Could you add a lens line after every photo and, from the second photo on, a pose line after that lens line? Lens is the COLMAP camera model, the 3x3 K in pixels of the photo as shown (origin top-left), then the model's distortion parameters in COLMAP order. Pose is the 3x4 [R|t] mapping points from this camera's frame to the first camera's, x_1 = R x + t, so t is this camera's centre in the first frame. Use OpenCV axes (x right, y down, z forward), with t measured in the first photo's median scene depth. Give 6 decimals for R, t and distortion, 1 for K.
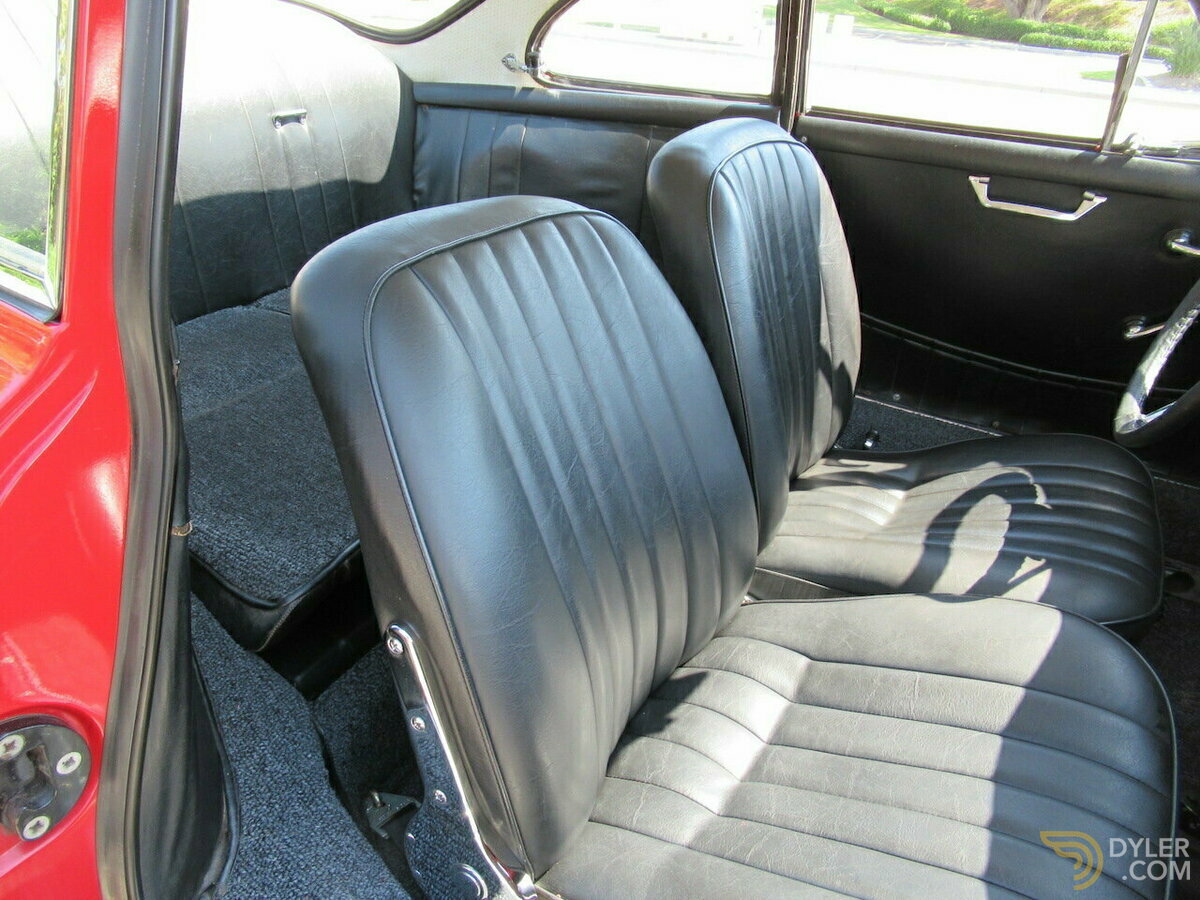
lens RADIAL K [[863.5, 0, 600.0], [0, 863.5, 450.0], [0, 0, 1]] dist [-0.030787, 0.010235]
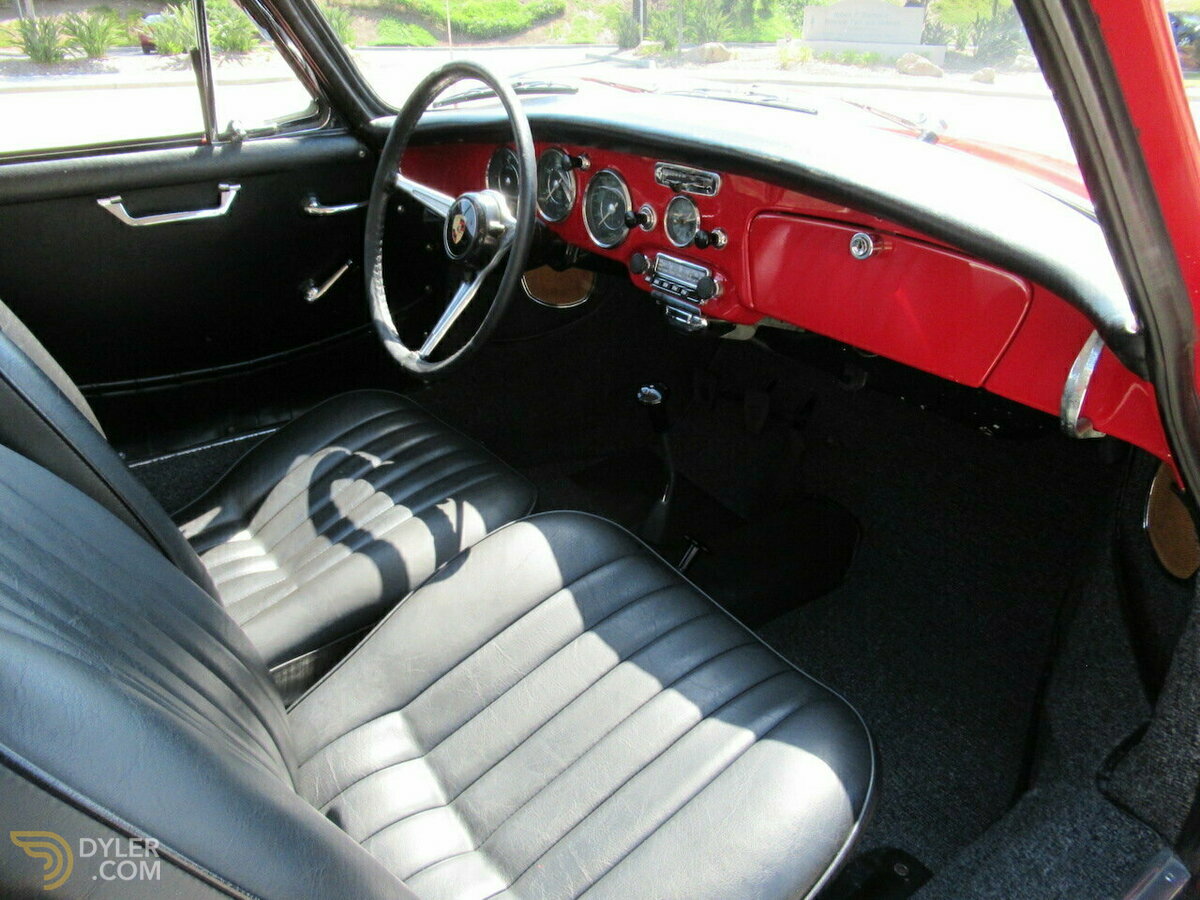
lens RADIAL K [[863.5, 0, 600.0], [0, 863.5, 450.0], [0, 0, 1]] dist [-0.030787, 0.010235]
pose [[0.398570, -0.468725, 0.788314, -0.198713], [0.456607, 0.846853, 0.272672, -0.110782], [-0.795394, 0.251271, 0.551553, 0.170471]]
